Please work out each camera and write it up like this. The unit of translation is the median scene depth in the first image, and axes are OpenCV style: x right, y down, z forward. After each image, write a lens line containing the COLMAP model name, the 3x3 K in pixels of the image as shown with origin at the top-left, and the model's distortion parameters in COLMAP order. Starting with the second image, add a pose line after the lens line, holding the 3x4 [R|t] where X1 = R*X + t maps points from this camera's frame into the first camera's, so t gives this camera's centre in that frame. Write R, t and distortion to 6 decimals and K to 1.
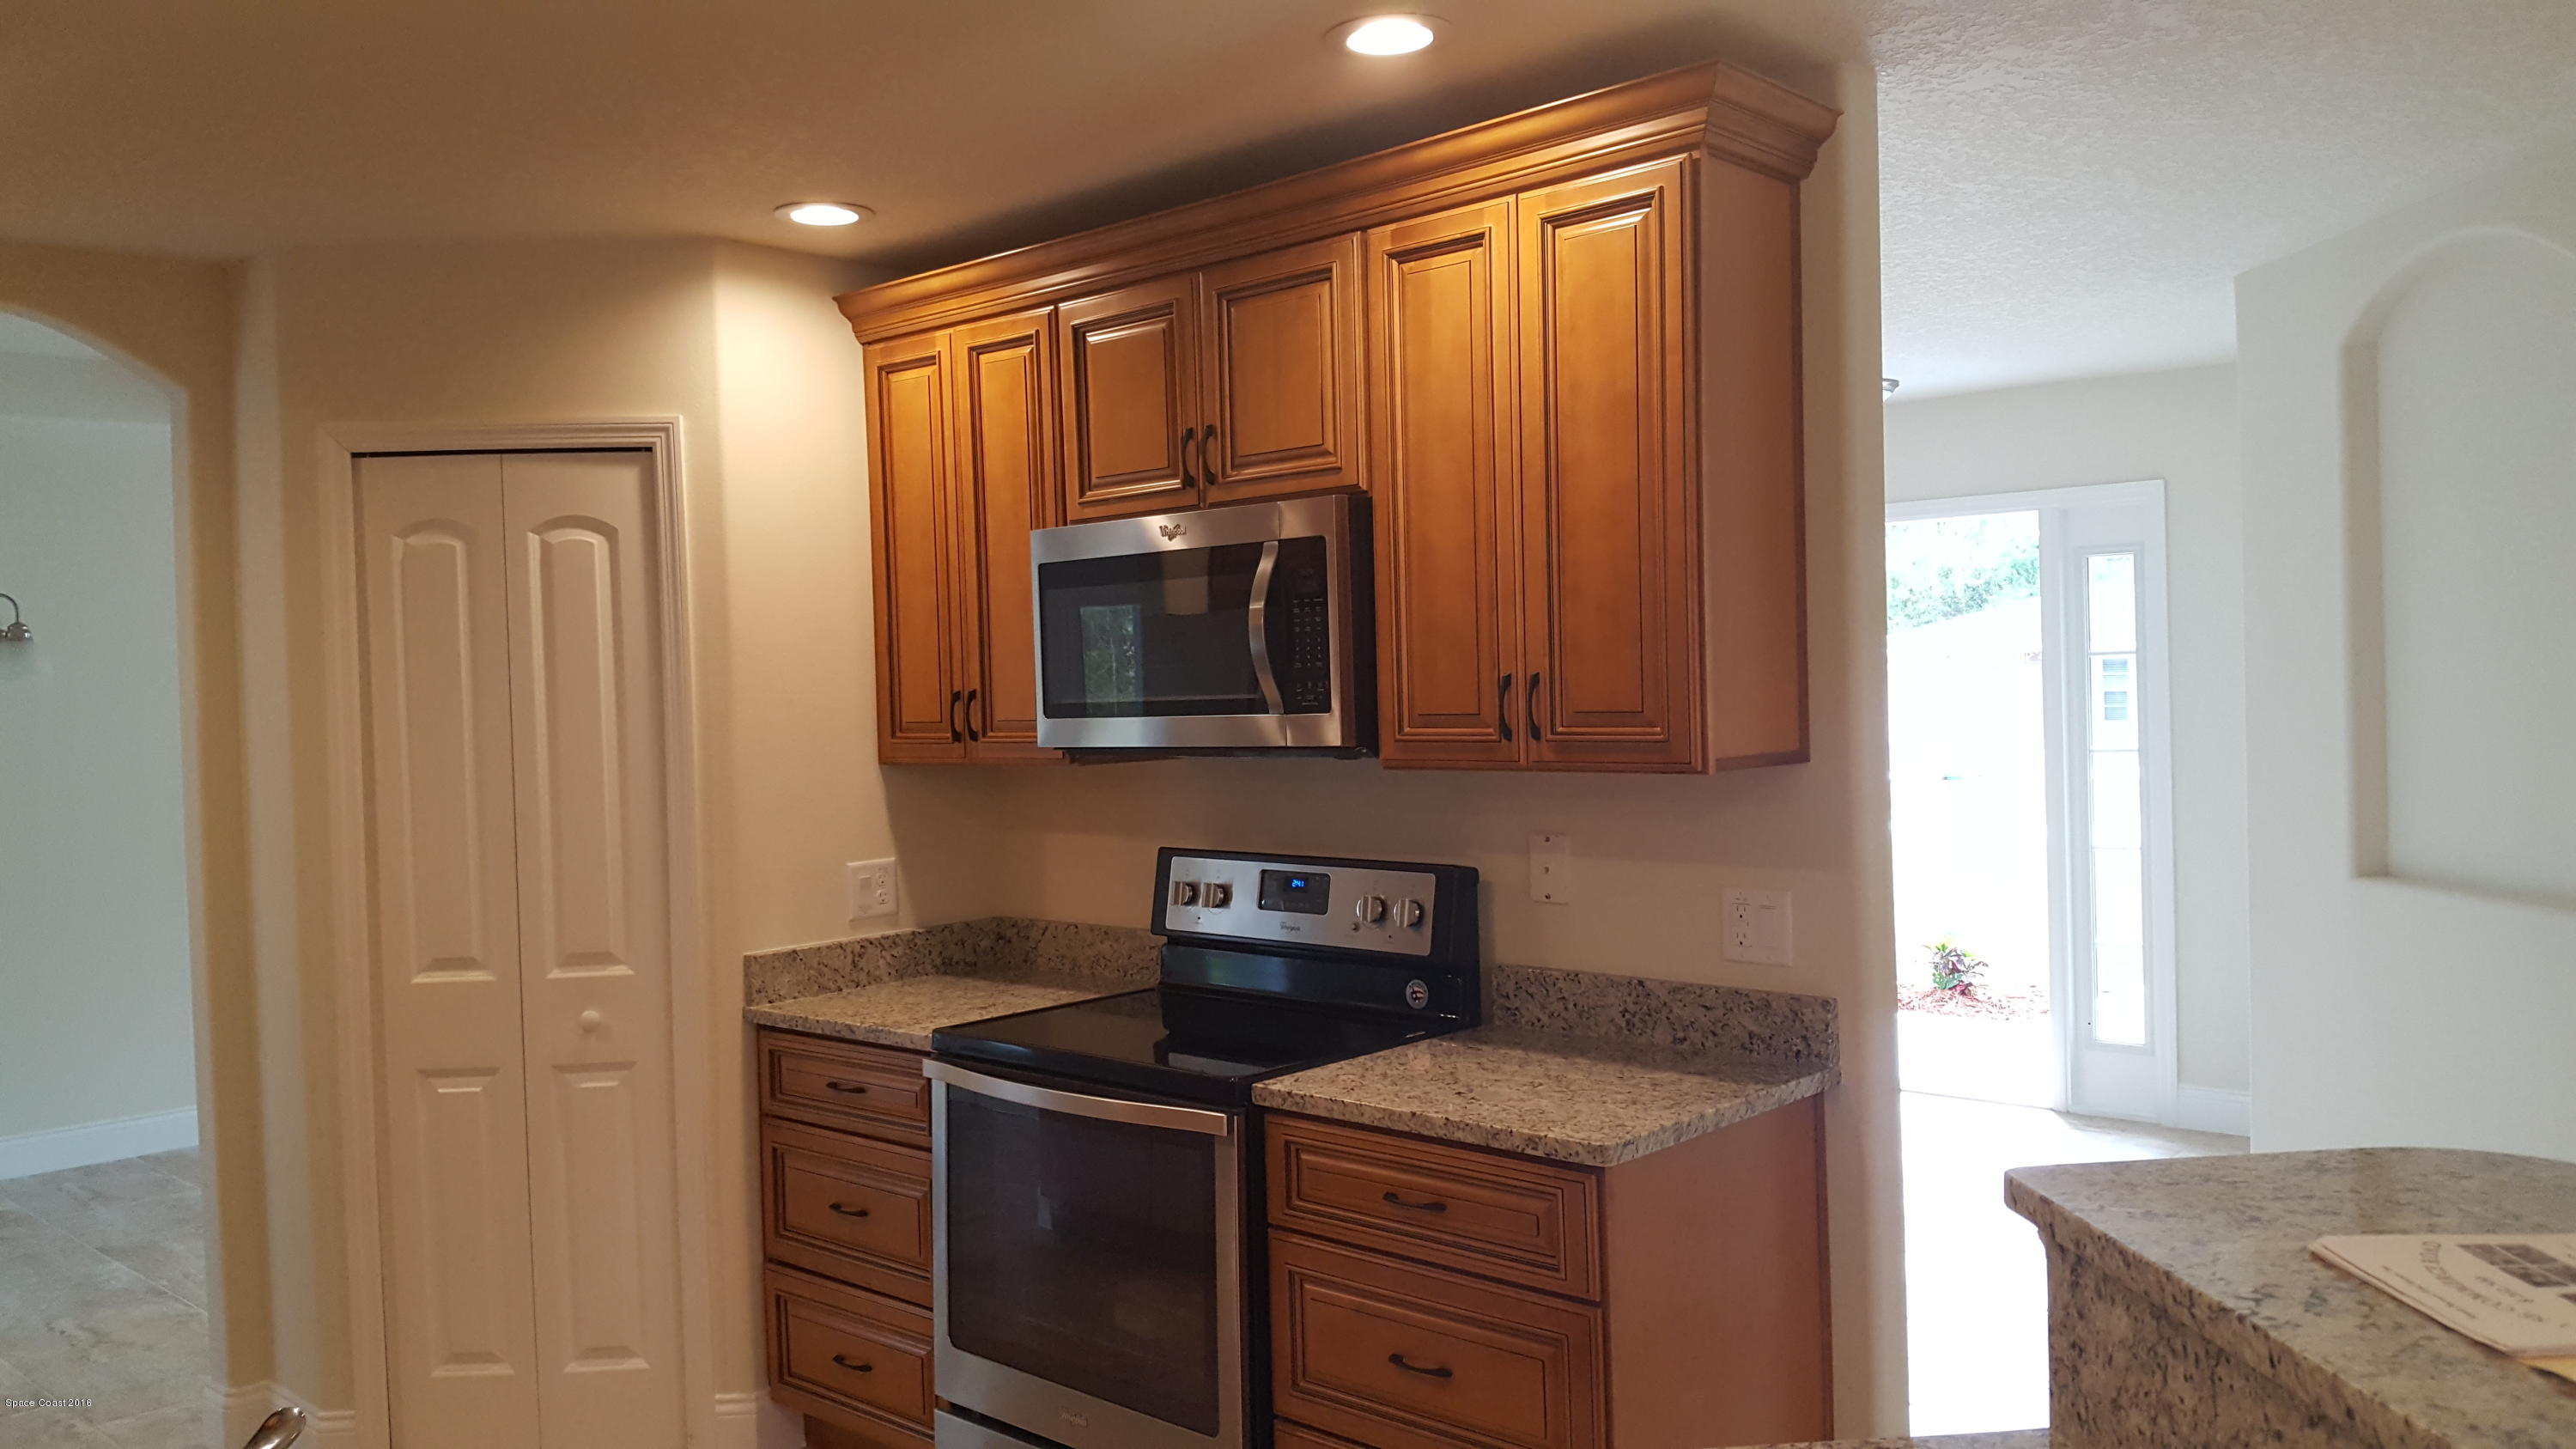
lens RADIAL K [[1898.1, 0, 1281.5], [0, 1898.1, 708.5], [0, 0, 1]] dist [0.191028, -0.433185]
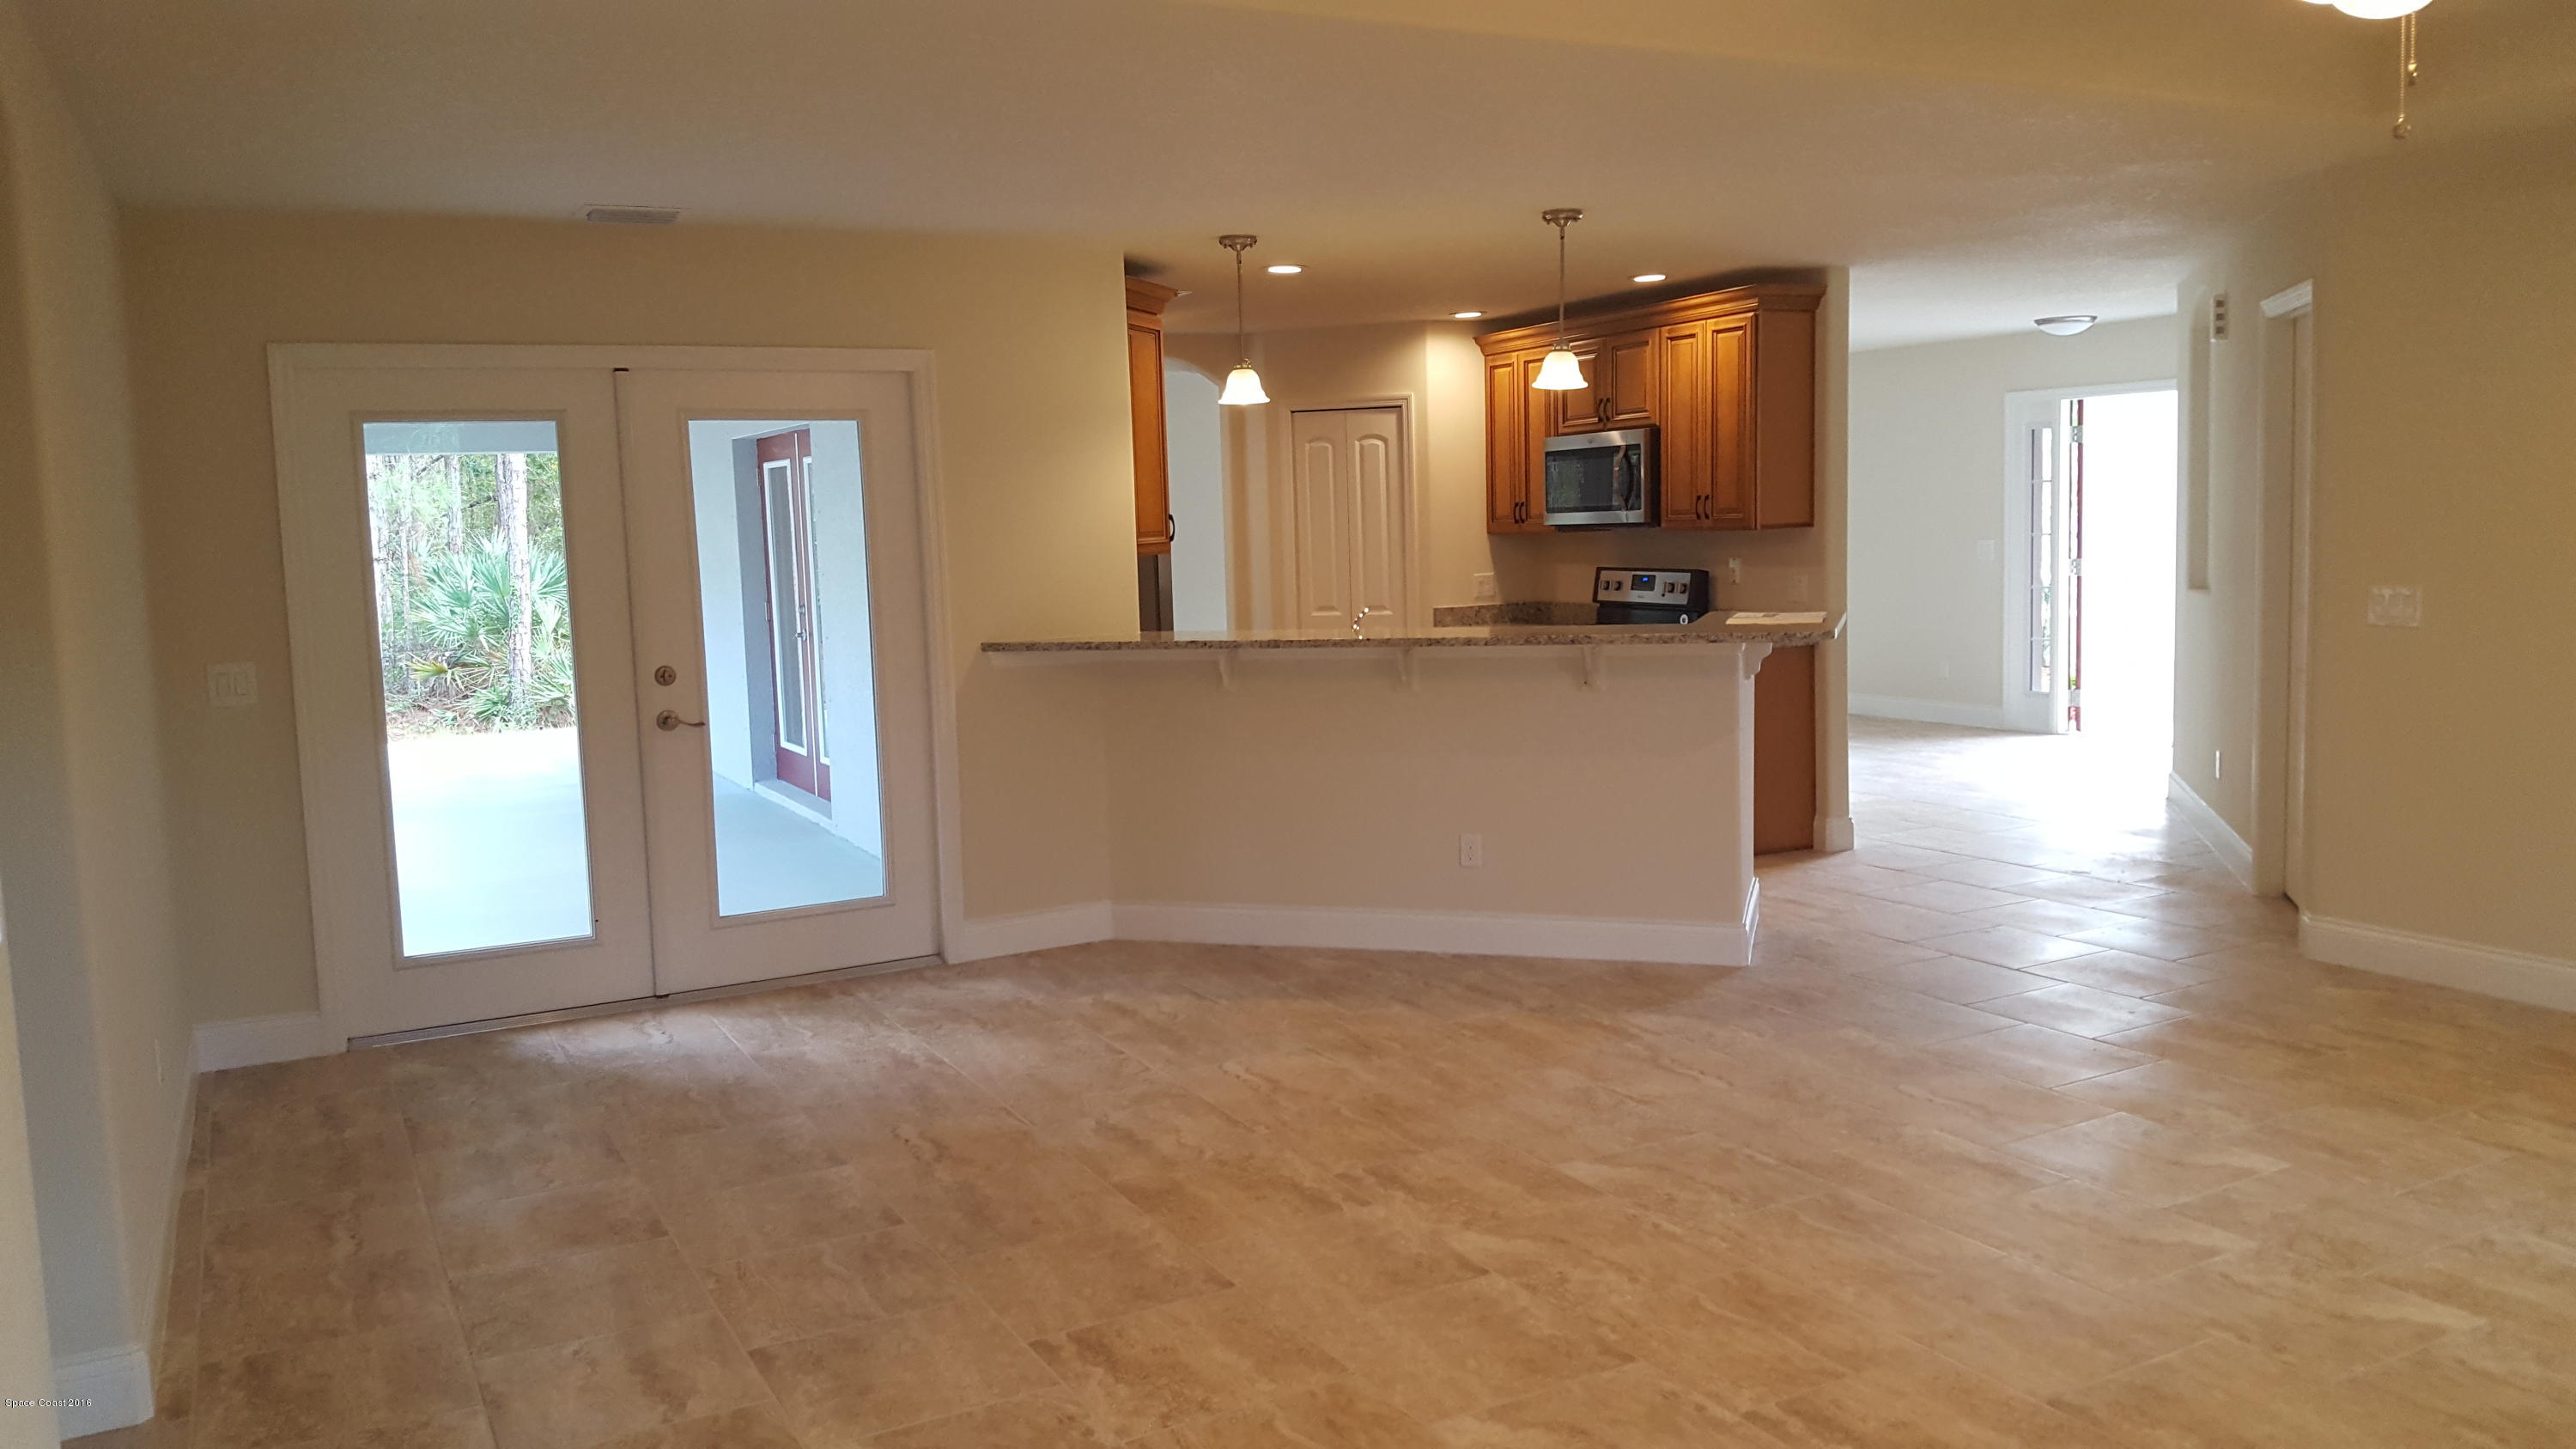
lens RADIAL K [[1869.3, 0, 1288.0], [0, 1869.3, 724.5], [0, 0, 1]] dist [0.100391, -0.208809]
pose [[0.938652, 0.038298, -0.342733, 0.395257], [-0.001556, 0.994275, 0.106843, 0.017786], [0.344863, -0.099755, 0.933337, -1.395175]]
